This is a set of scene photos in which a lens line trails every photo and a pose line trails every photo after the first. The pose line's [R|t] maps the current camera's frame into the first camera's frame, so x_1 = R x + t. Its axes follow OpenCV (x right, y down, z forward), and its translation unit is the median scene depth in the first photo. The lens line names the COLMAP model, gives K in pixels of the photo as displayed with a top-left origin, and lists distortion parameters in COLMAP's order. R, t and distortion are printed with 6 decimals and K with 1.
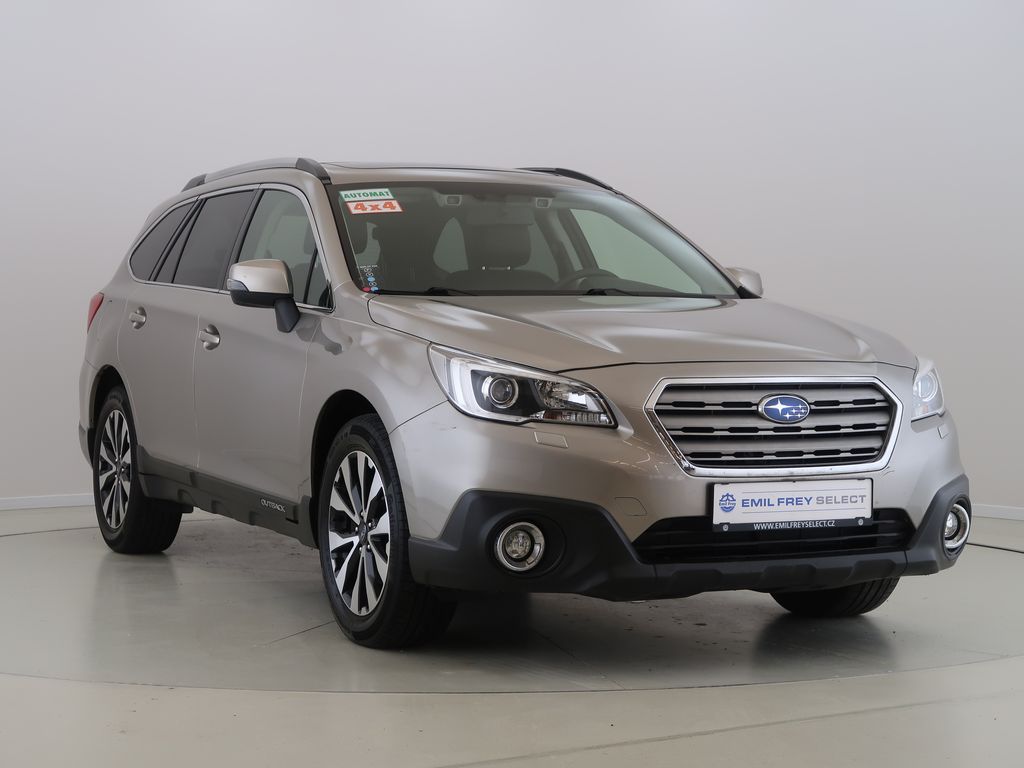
lens RADIAL K [[1110.0, 0, 512.0], [0, 1110.0, 384.0], [0, 0, 1]] dist [-0.074896, -0.014714]
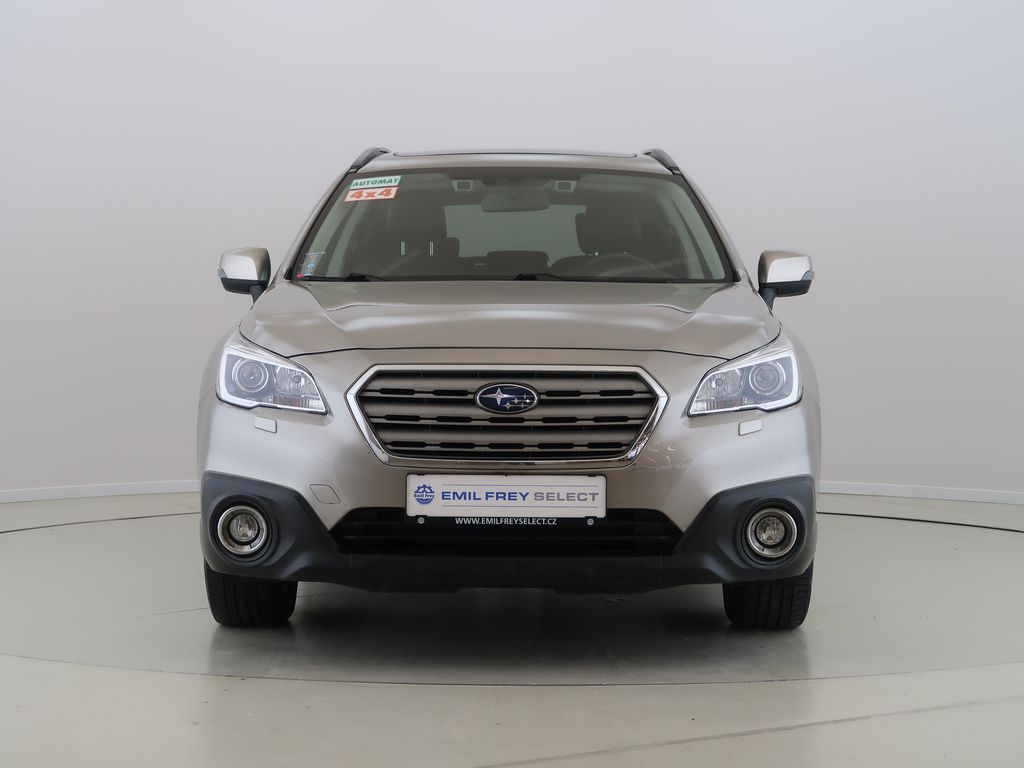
lens RADIAL K [[1110.0, 0, 512.0], [0, 1110.0, 384.0], [0, 0, 1]] dist [-0.074896, -0.014714]
pose [[0.975762, 0.015794, -0.218263, 0.458602], [-0.013229, 0.999825, 0.013209, -0.002308], [0.218434, -0.010002, 0.975800, 0.073879]]
